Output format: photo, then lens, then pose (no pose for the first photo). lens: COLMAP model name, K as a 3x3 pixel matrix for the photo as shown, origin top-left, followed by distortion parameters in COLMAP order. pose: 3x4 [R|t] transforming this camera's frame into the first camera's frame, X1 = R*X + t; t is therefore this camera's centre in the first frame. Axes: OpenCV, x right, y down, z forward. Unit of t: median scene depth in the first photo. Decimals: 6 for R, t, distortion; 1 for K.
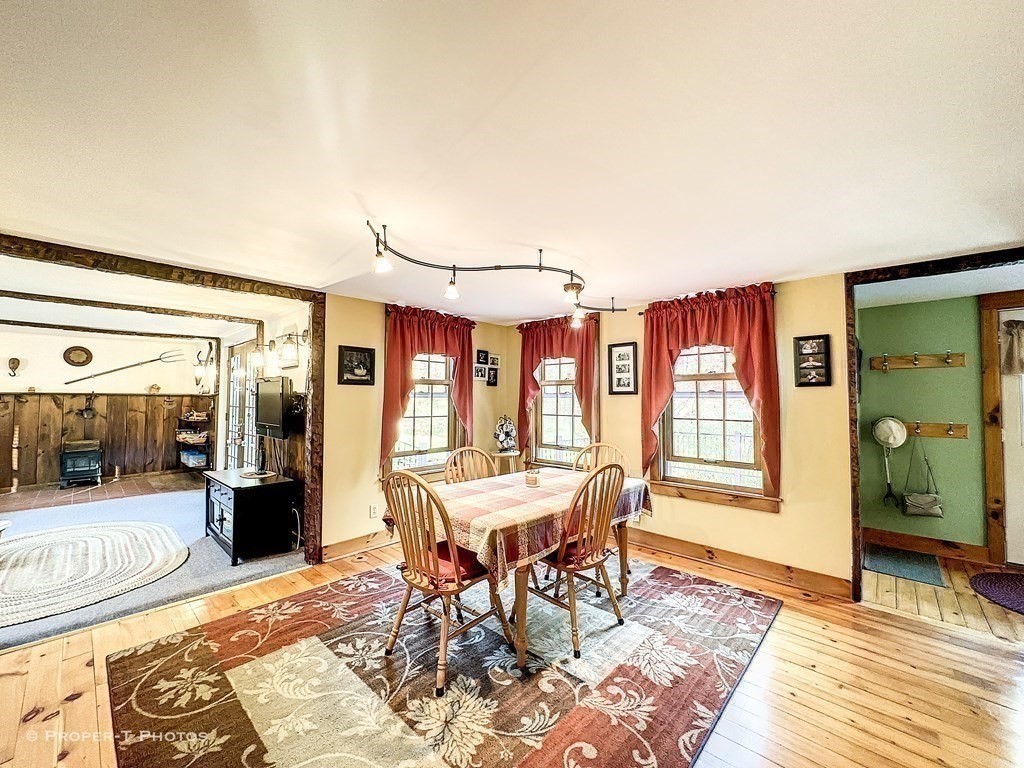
lens RADIAL K [[408.6, 0, 510.8], [0, 408.6, 383.8], [0, 0, 1]] dist [-0.003365, 0.000459]
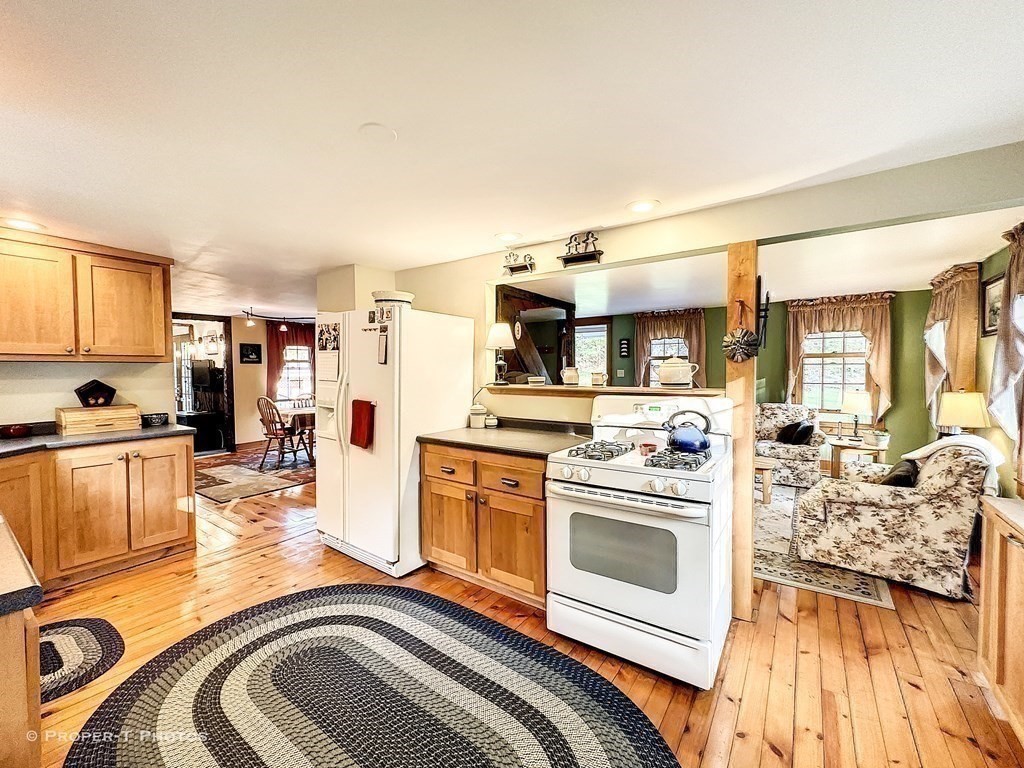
lens RADIAL K [[408.6, 0, 510.8], [0, 408.6, 383.8], [0, 0, 1]] dist [-0.003365, 0.000459]
pose [[0.989669, -0.013075, 0.142772, 0.562946], [0.003074, 0.997539, 0.070047, -0.033378], [-0.143337, -0.068885, 0.987274, -1.093107]]
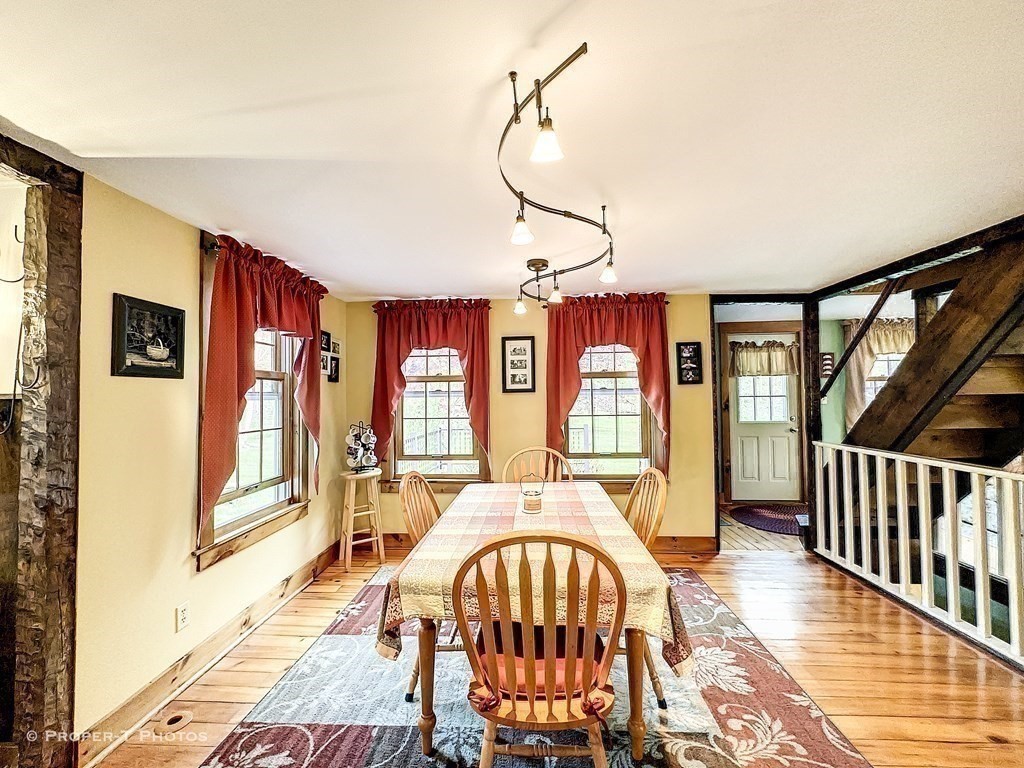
lens RADIAL K [[408.6, 0, 510.8], [0, 408.6, 383.8], [0, 0, 1]] dist [-0.003365, 0.000459]
pose [[0.765449, 0.004889, 0.643478, -0.358615], [-0.007348, 0.999972, 0.001143, 0.006624], [-0.643455, -0.005603, 0.765463, 0.331052]]
